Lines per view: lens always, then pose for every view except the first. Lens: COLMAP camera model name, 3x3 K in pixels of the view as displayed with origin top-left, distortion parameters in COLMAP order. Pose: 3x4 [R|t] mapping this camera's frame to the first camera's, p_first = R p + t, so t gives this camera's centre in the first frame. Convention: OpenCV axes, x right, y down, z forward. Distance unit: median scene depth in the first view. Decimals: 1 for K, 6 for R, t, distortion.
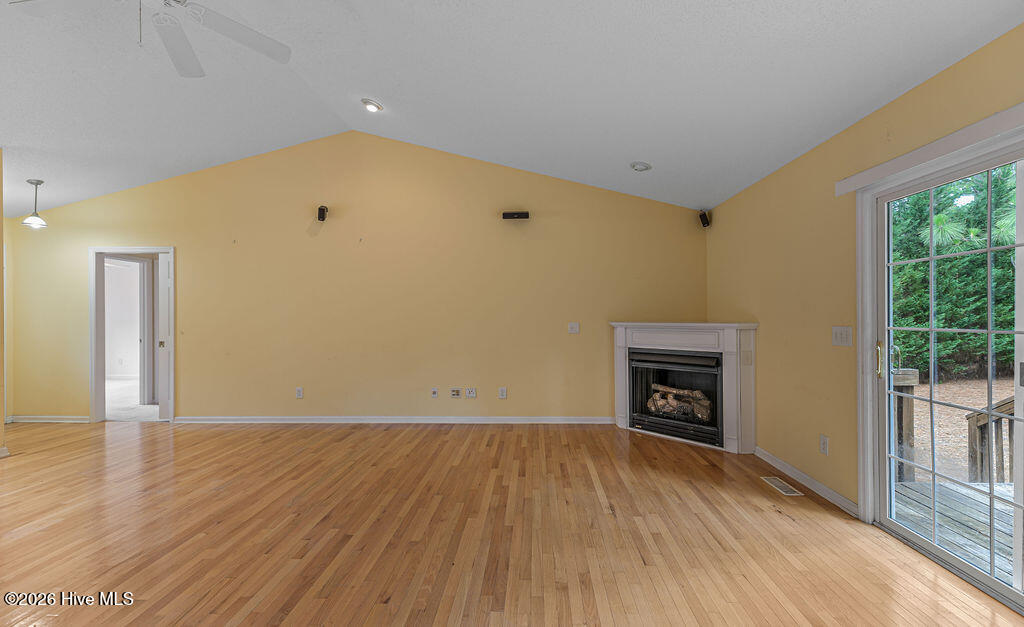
lens RADIAL K [[426.9, 0, 522.1], [0, 426.9, 315.3], [0, 0, 1]] dist [0.013700, -0.000132]
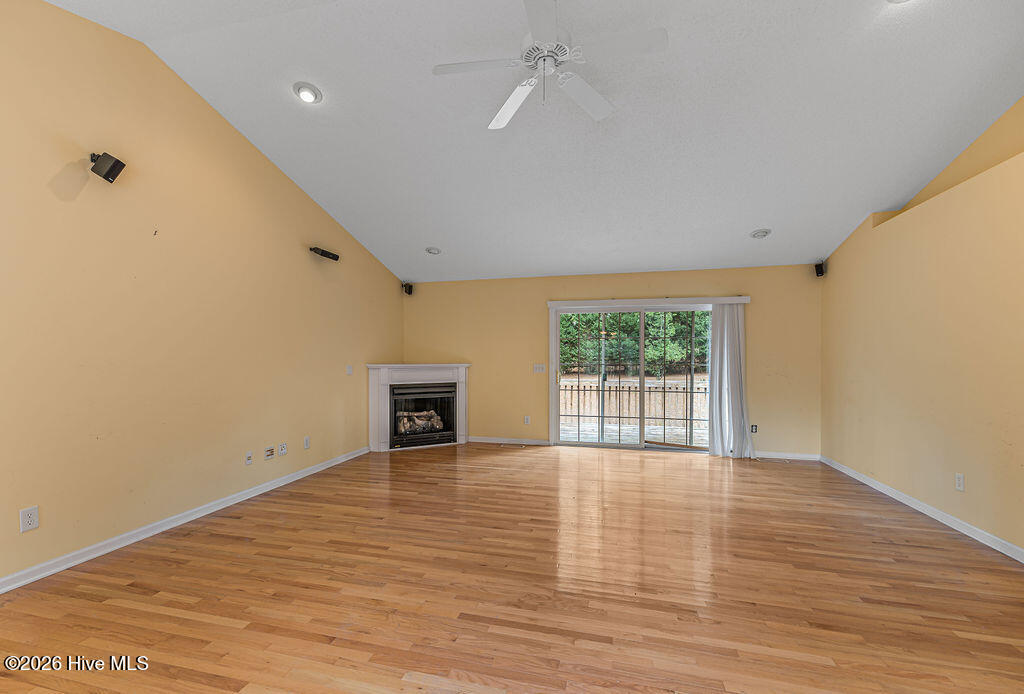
lens RADIAL K [[462.5, 0, 483.5], [0, 462.5, 359.6], [0, 0, 1]] dist [0.010043, -0.000283]
pose [[0.236224, 0.001345, 0.971698, -1.128337], [-0.005337, 0.999986, -0.000087, 0.002340], [-0.971684, -0.005165, 0.236228, 0.482389]]
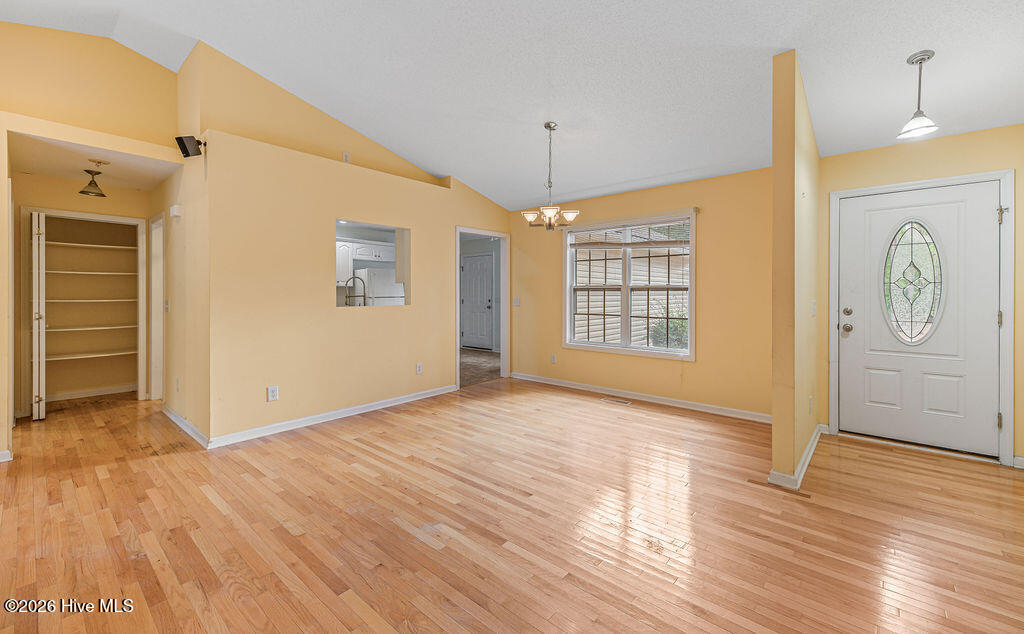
lens RADIAL K [[416.9, 0, 511.6], [0, 416.9, 295.4], [0, 0, 1]] dist [0.009054, -0.000120]
pose [[-0.628764, 0.007950, -0.777556, -0.369295], [0.002739, 0.999964, 0.008009, 0.007089], [0.777591, 0.002906, -0.628763, 1.039046]]
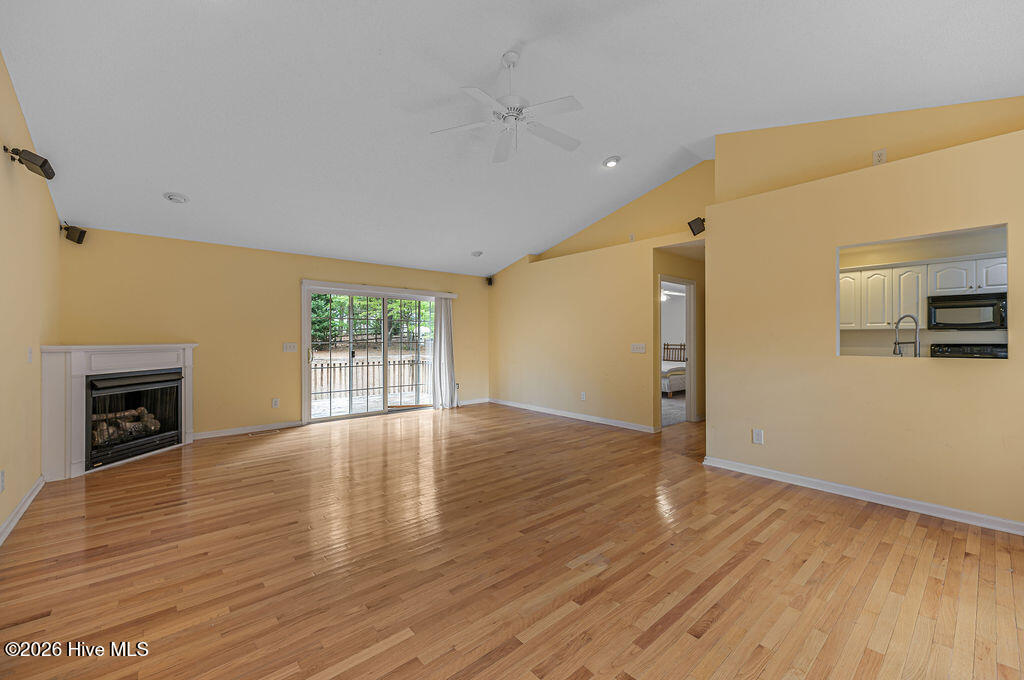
lens RADIAL K [[417.0, 0, 517.7], [0, 417.0, 335.2], [0, 0, 1]] dist [0.013505, -0.002107]
pose [[-0.688735, 0.012073, 0.724912, -1.063660], [0.002673, 0.999897, -0.014113, 0.012116], [-0.725008, -0.007783, -0.688697, 1.095728]]
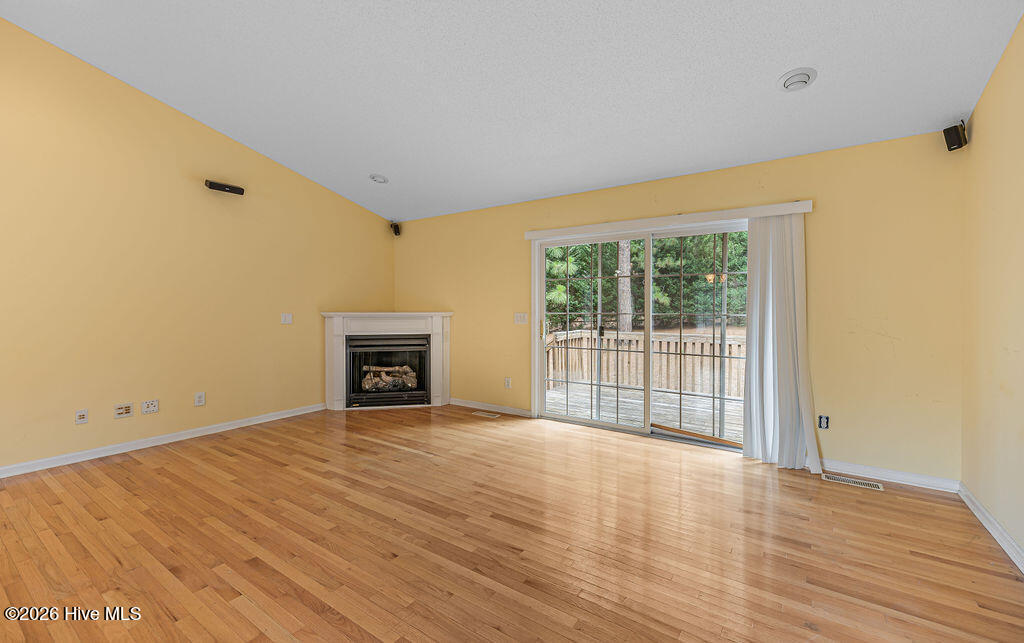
lens RADIAL K [[425.3, 0, 509.3], [0, 425.3, 310.7], [0, 0, 1]] dist [0.007526, -0.000349]
pose [[0.539920, -0.000359, 0.841716, -0.507617], [-0.005879, 0.999974, 0.004198, 0.006332], [-0.841696, -0.007215, 0.539904, 0.067136]]
